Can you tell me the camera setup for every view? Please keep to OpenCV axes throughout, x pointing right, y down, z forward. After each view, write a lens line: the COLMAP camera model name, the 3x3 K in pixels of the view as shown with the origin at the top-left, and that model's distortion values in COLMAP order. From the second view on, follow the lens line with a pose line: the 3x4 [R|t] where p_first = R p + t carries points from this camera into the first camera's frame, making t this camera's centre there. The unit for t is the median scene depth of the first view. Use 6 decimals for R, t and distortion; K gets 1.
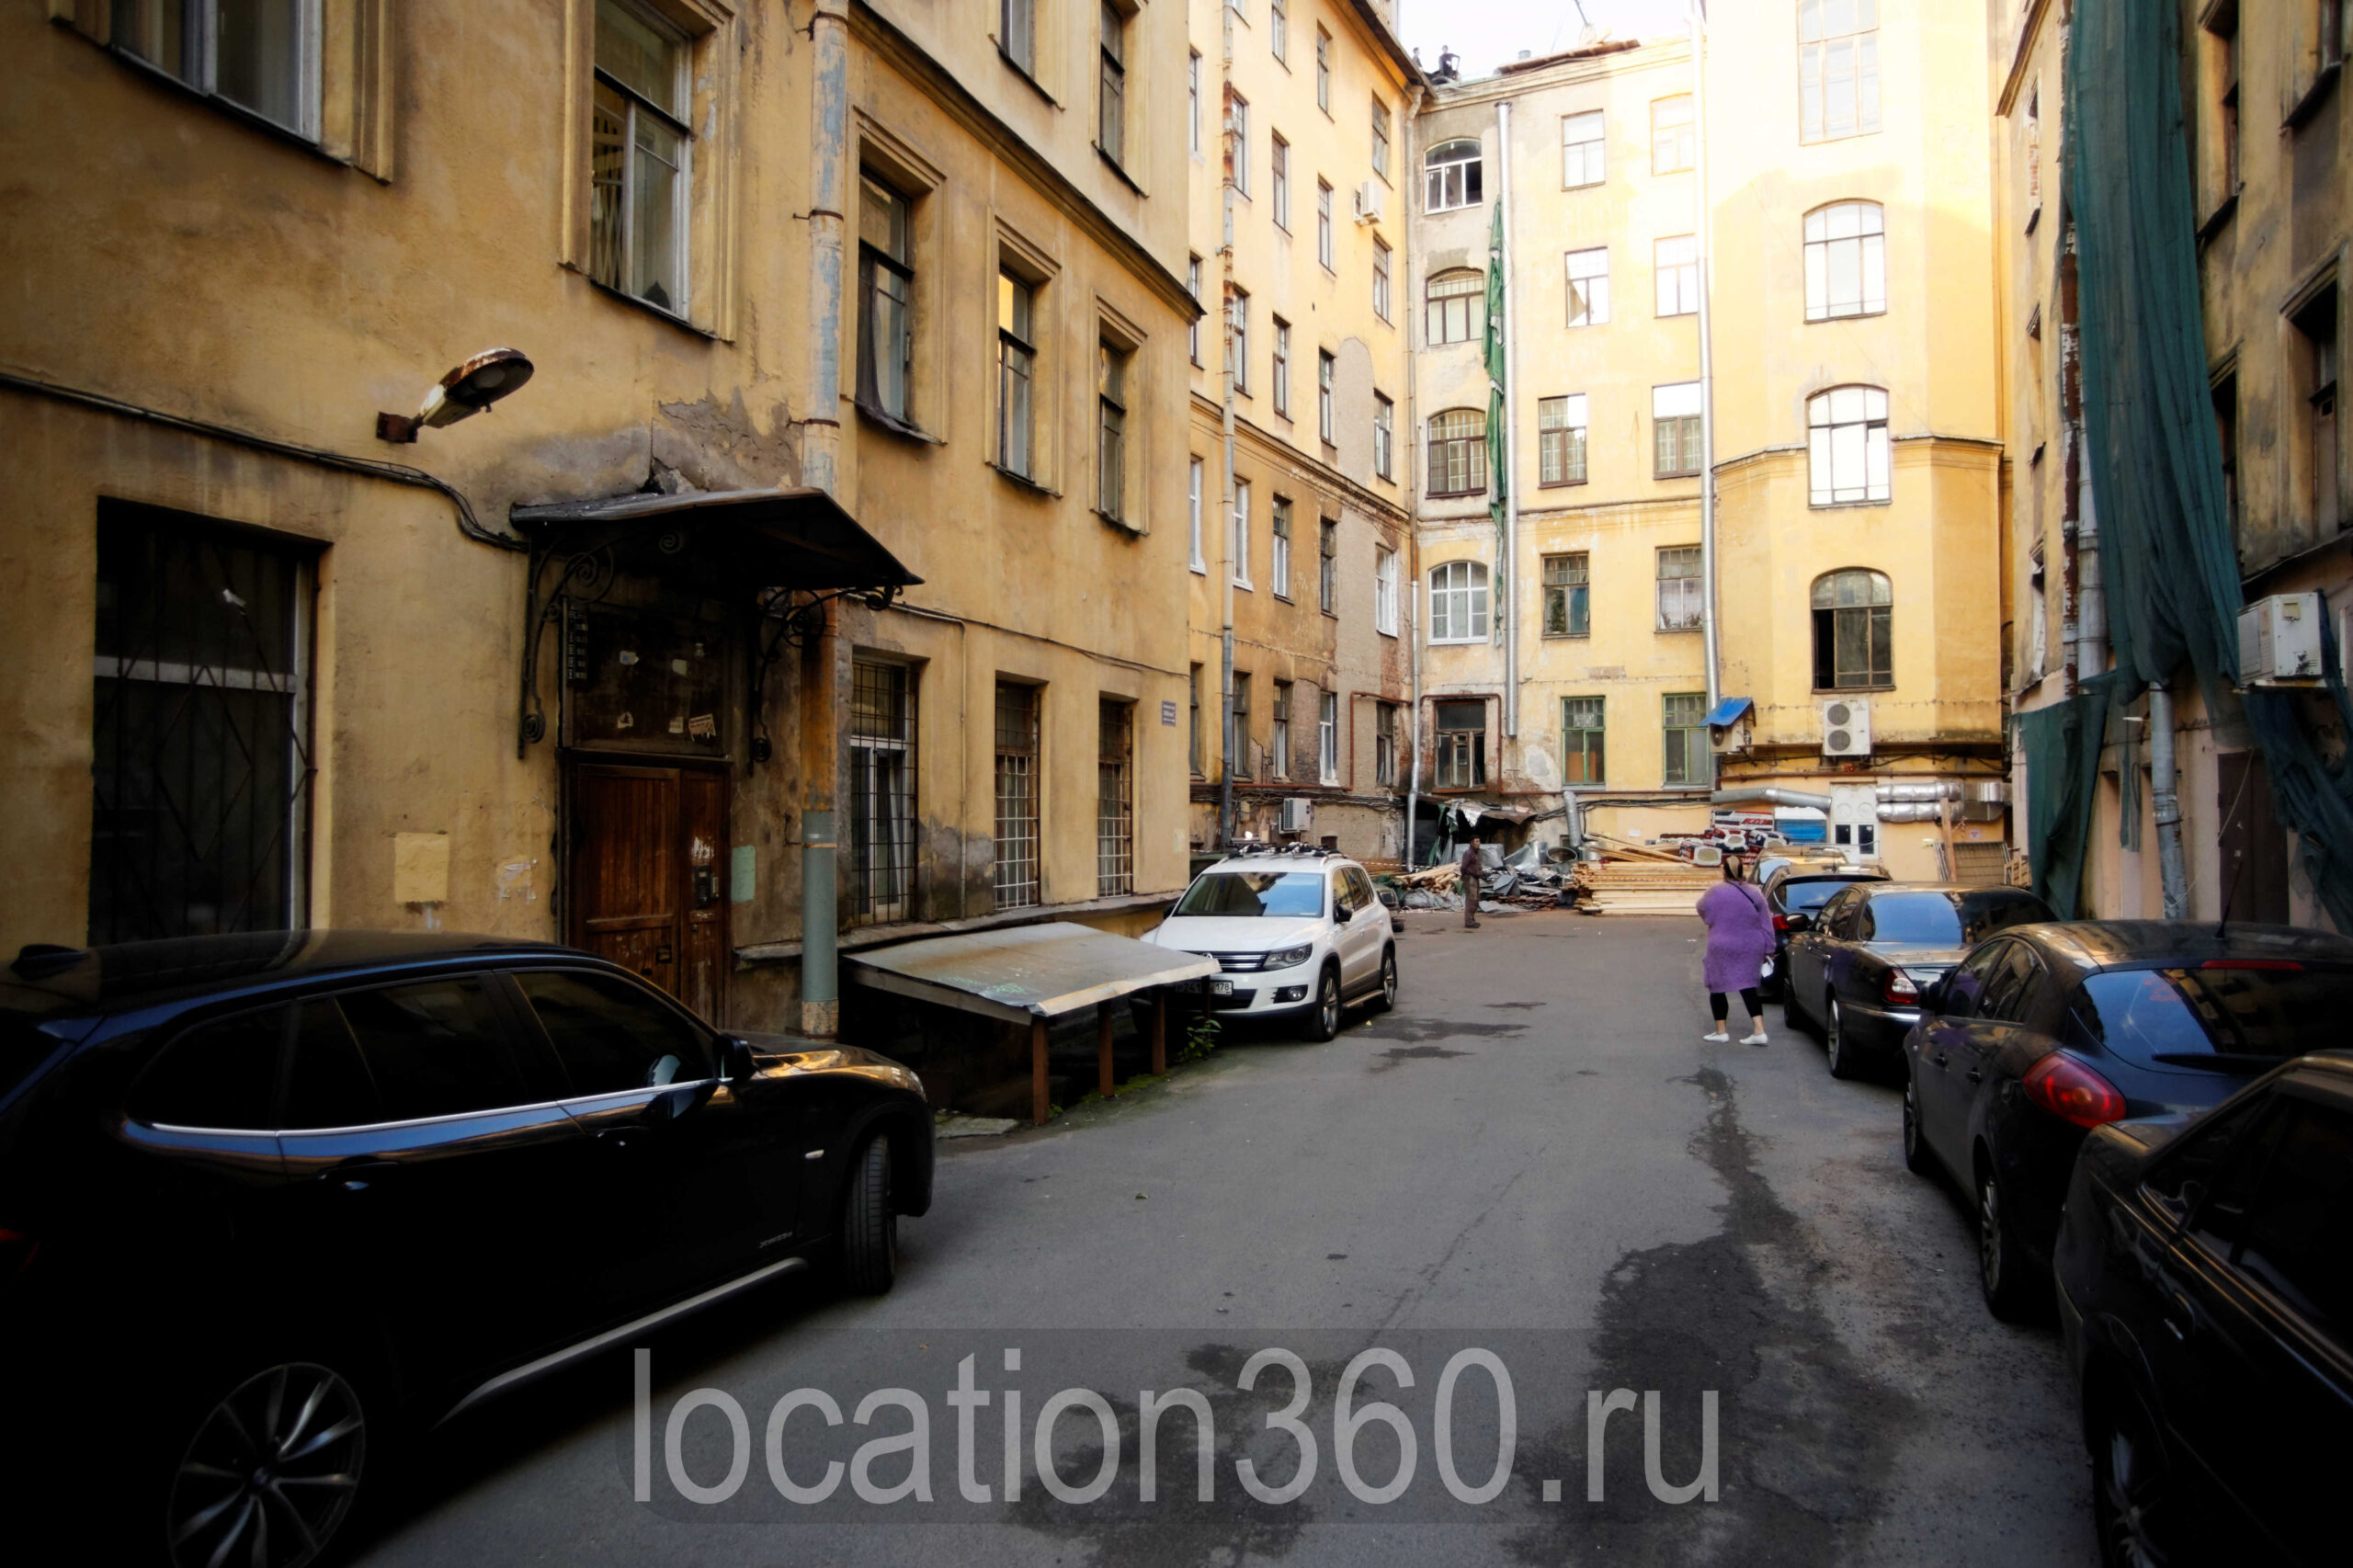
lens RADIAL K [[1549.7, 0, 1175.2], [0, 1549.7, 788.6], [0, 0, 1]] dist [-0.068397, 0.023810]
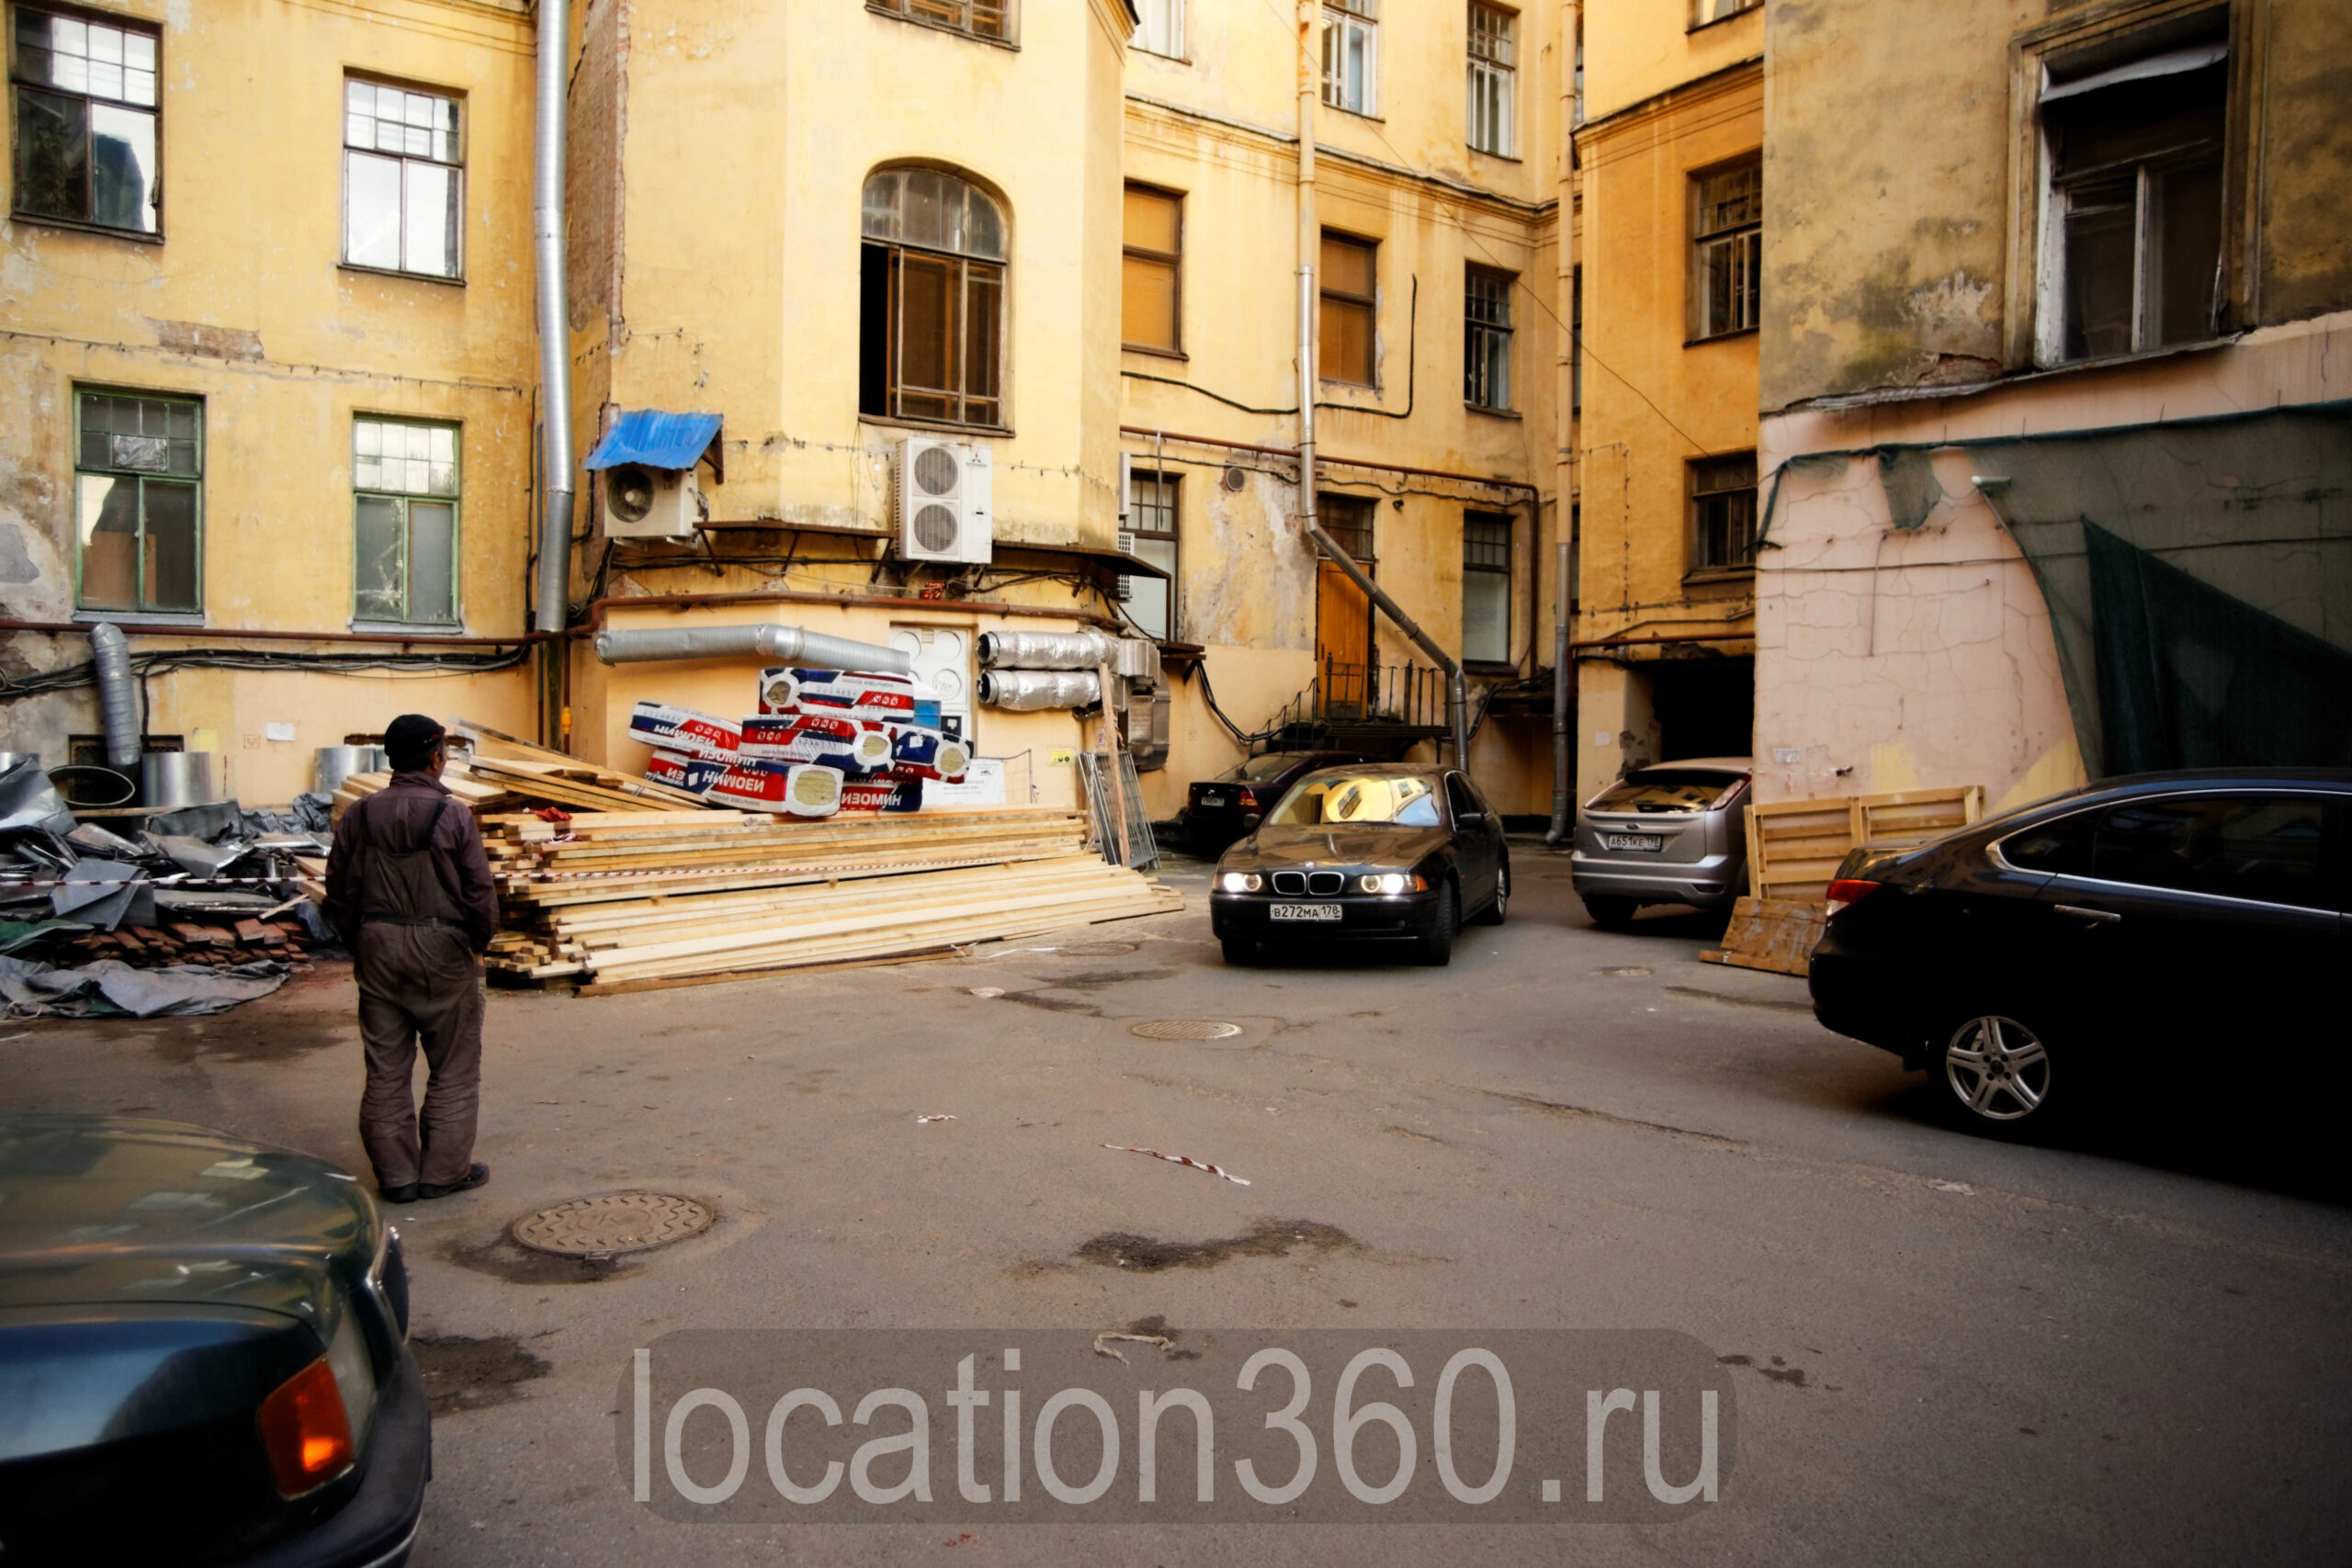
lens RADIAL K [[1549.0, 0, 1153.4], [0, 1549.0, 779.0], [0, 0, 1]] dist [-0.068397, 0.023810]
pose [[0.491083, -0.018052, 0.870926, 0.063539], [-0.027314, 0.998975, 0.036108, 0.024072], [-0.870685, -0.041520, 0.490086, 0.698149]]
